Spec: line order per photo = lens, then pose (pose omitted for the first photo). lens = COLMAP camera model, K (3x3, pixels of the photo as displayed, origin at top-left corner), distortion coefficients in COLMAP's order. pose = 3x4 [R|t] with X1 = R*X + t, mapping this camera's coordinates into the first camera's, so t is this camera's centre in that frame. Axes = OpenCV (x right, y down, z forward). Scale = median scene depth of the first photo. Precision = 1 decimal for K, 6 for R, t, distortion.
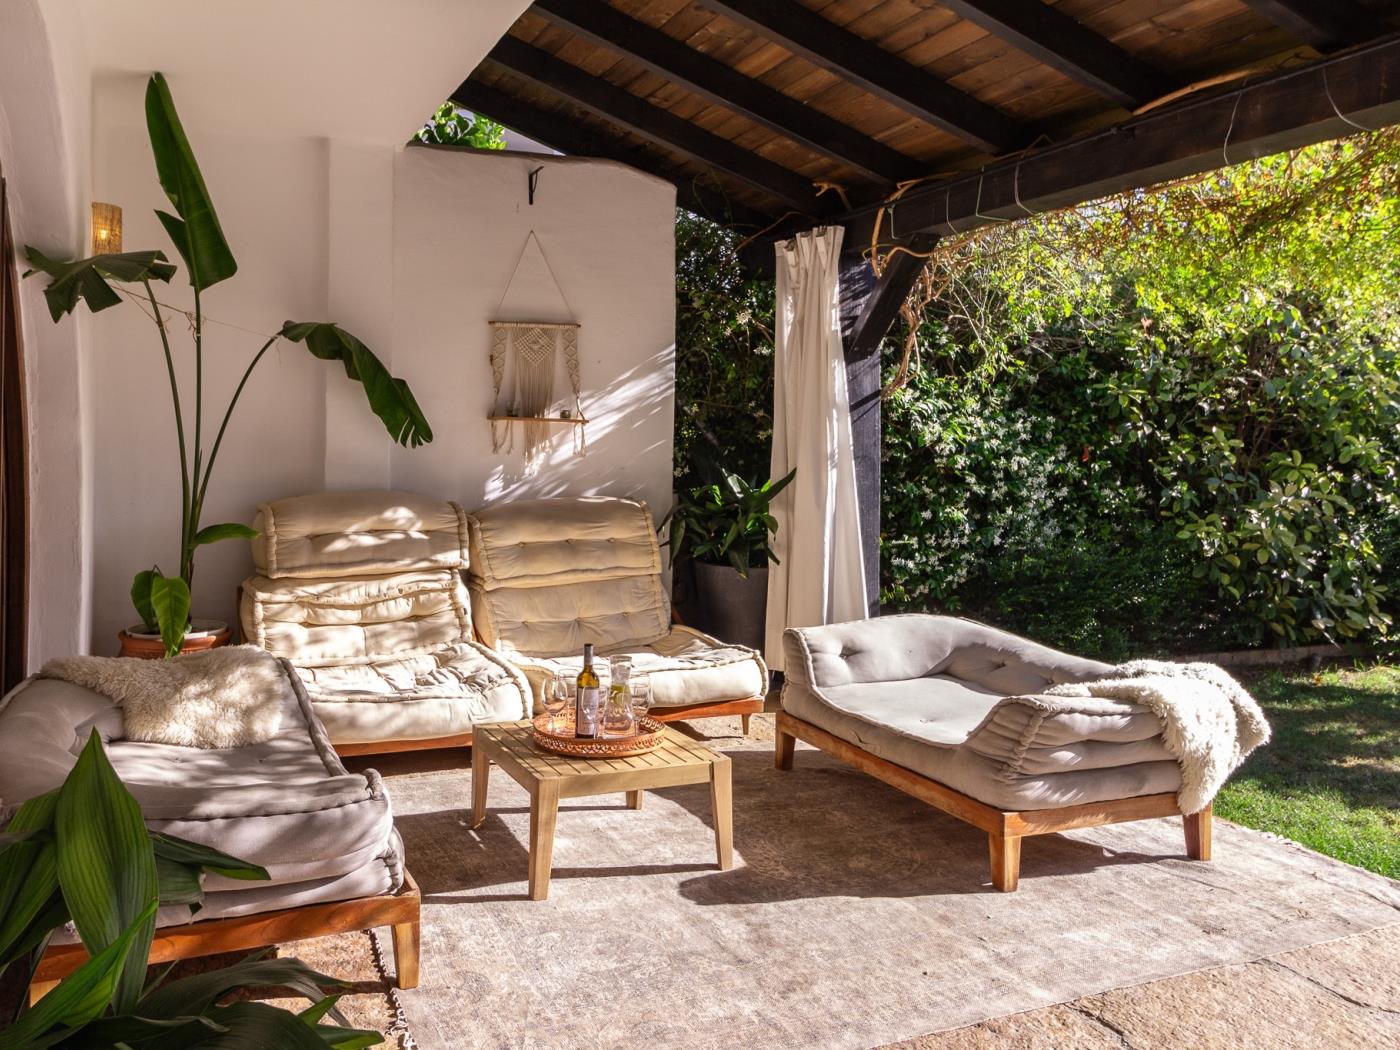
lens RADIAL K [[1246.7, 0, 700.0], [0, 1246.7, 525.0], [0, 0, 1]] dist [0.003956, -0.000978]
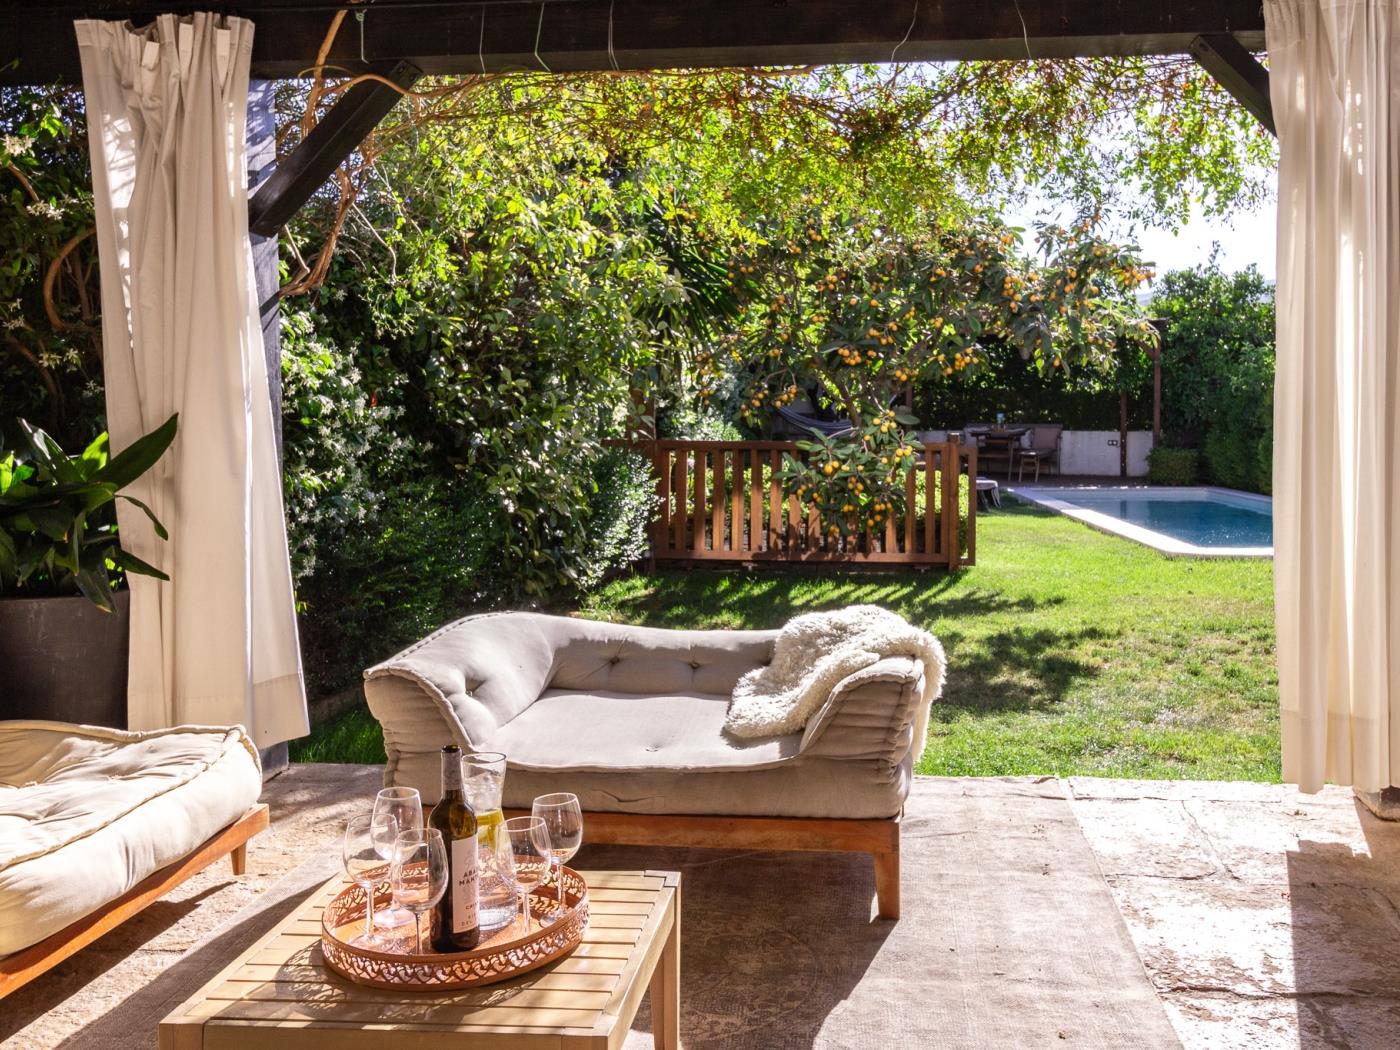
lens RADIAL K [[1316.3, 0, 560.9], [0, 1316.3, 501.8], [0, 0, 1]] dist [0.010028, -0.011514]
pose [[0.441826, -0.066187, 0.894656, -0.448722], [0.078054, 0.996329, 0.035162, -0.013876], [-0.893699, 0.054296, 0.445370, 0.612136]]
